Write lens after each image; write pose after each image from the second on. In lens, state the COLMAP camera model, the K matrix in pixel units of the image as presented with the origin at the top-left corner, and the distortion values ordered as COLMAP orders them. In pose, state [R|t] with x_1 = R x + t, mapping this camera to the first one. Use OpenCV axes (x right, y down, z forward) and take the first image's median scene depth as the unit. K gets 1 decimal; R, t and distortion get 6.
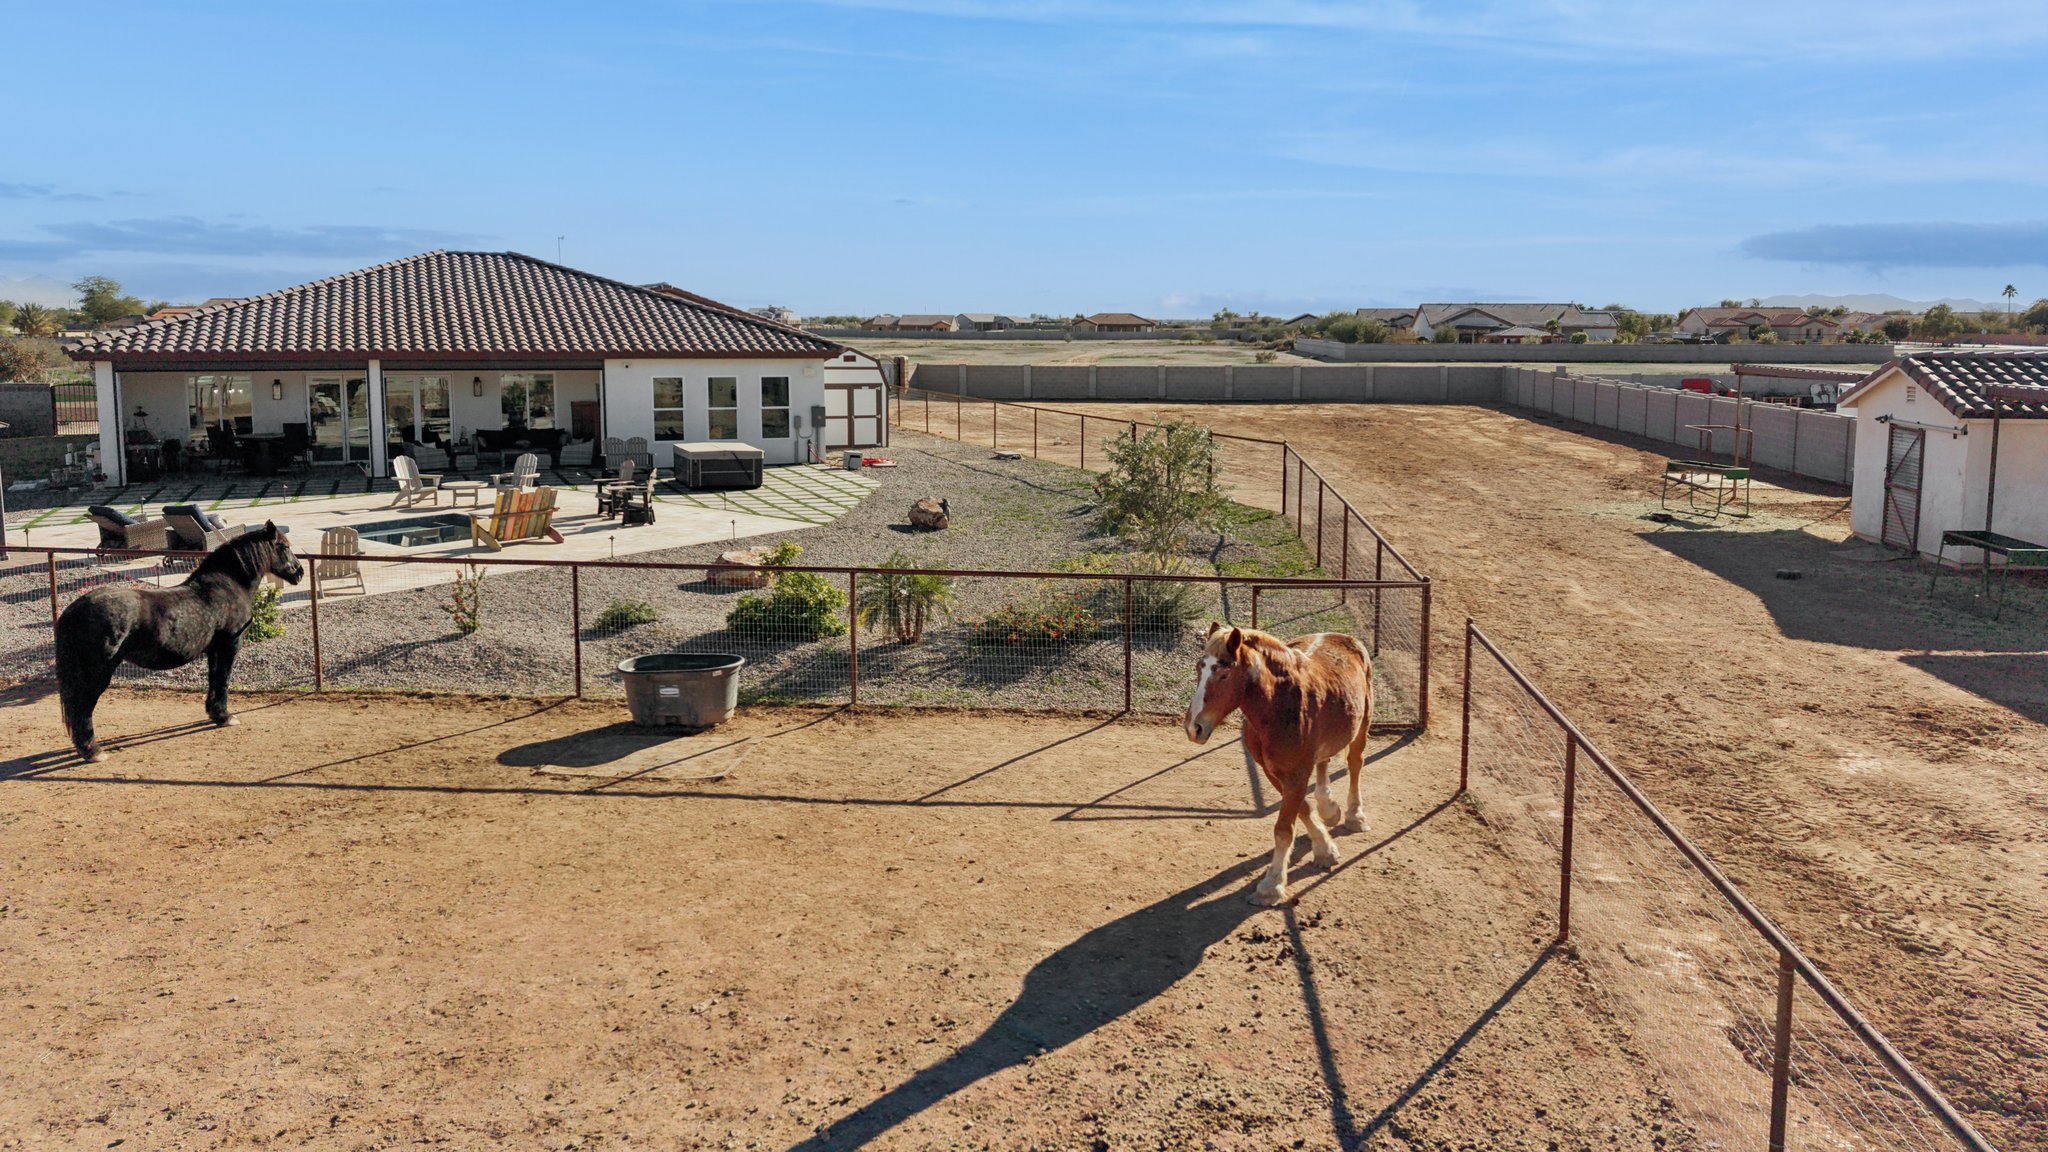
lens RADIAL K [[1383.2, 0, 1027.0], [0, 1383.2, 538.1], [0, 0, 1]] dist [0.062529, -0.075040]
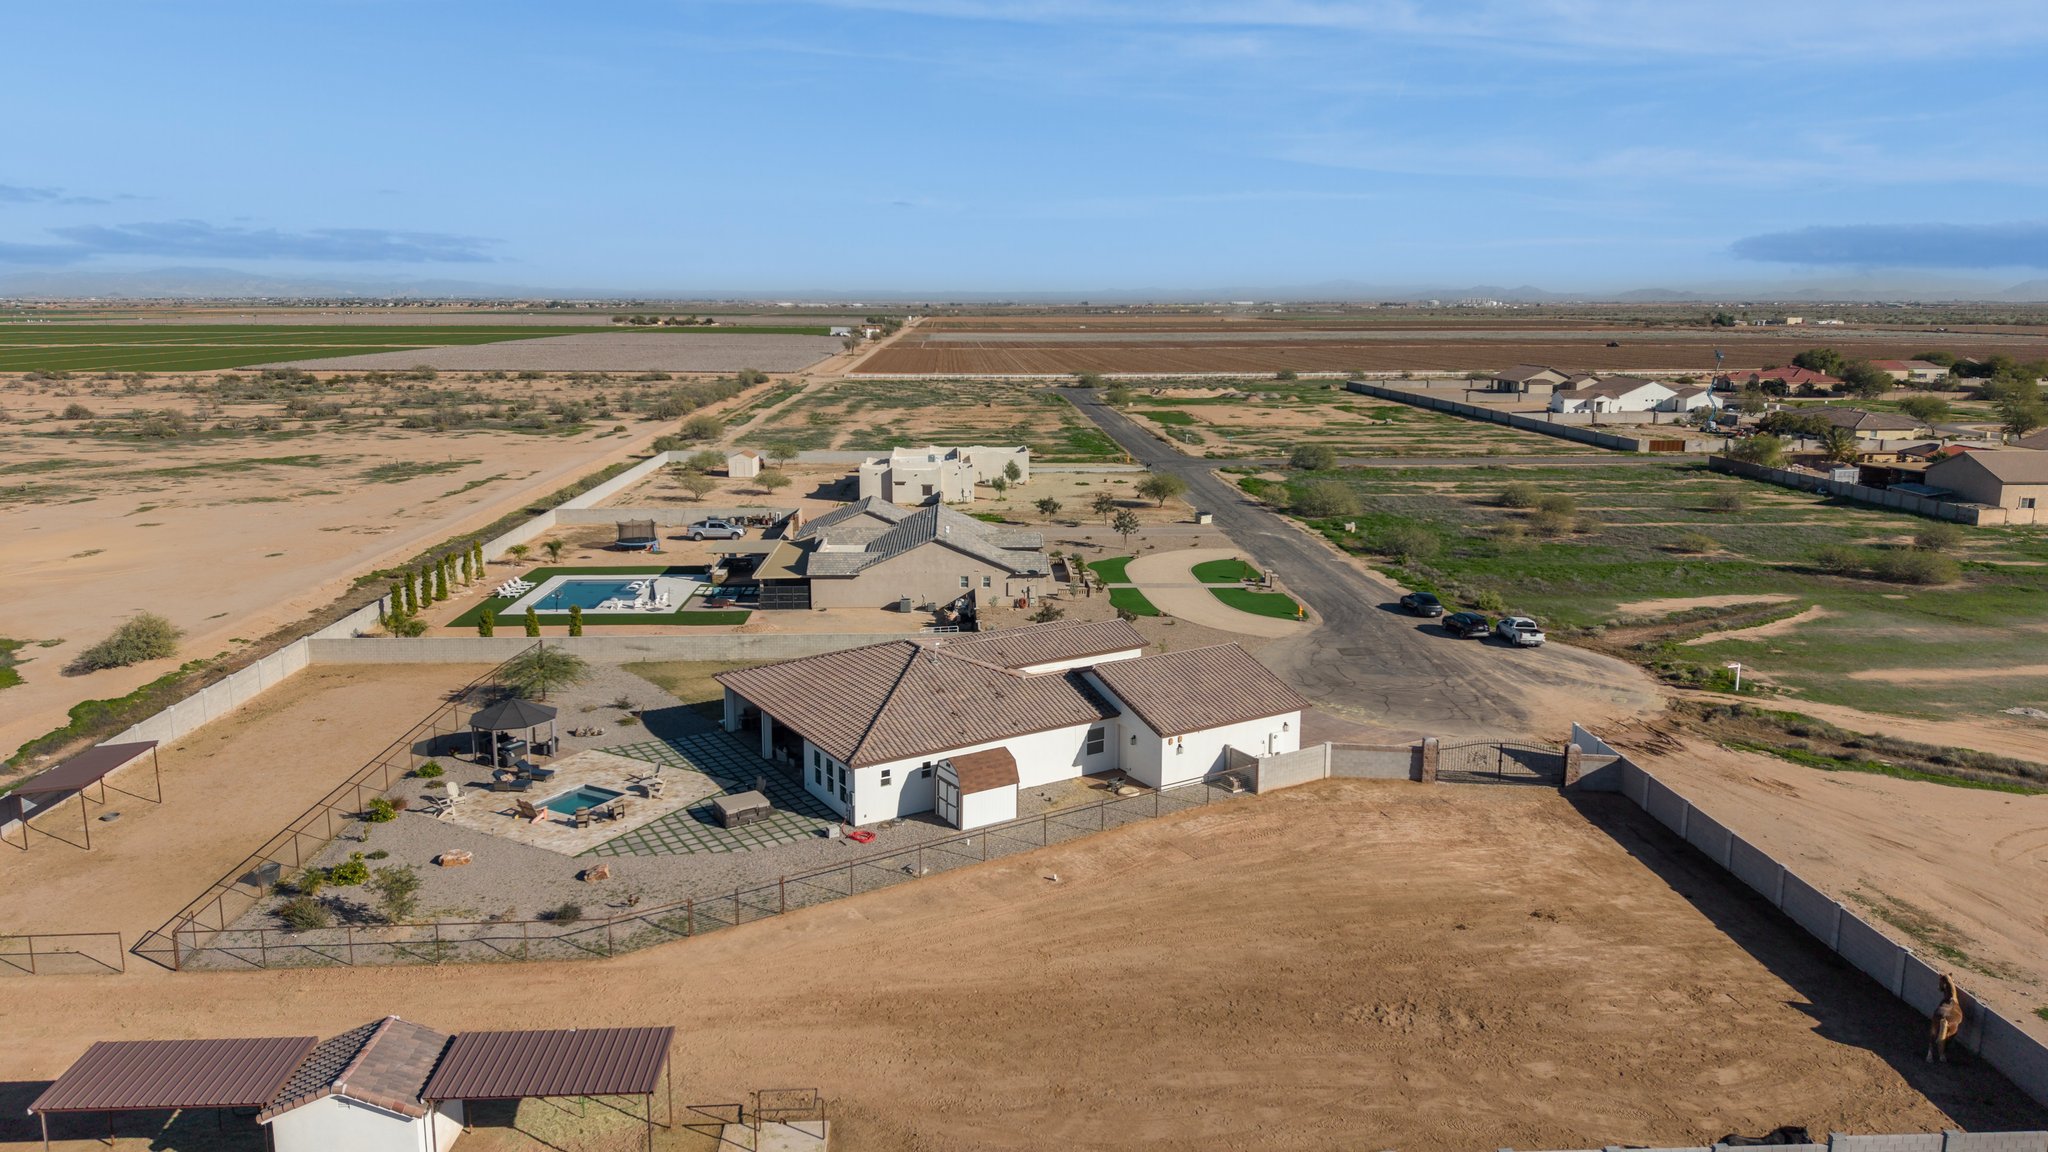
lens RADIAL K [[1358.9, 0, 1024.0], [0, 1358.9, 576.0], [0, 0, 1]] dist [0.094649, -0.144809]
pose [[0.147610, 0.191635, -0.970303, 1.761680], [-0.157015, 0.973148, 0.168311, -0.815346], [0.976503, 0.127508, 0.173736, 1.093454]]
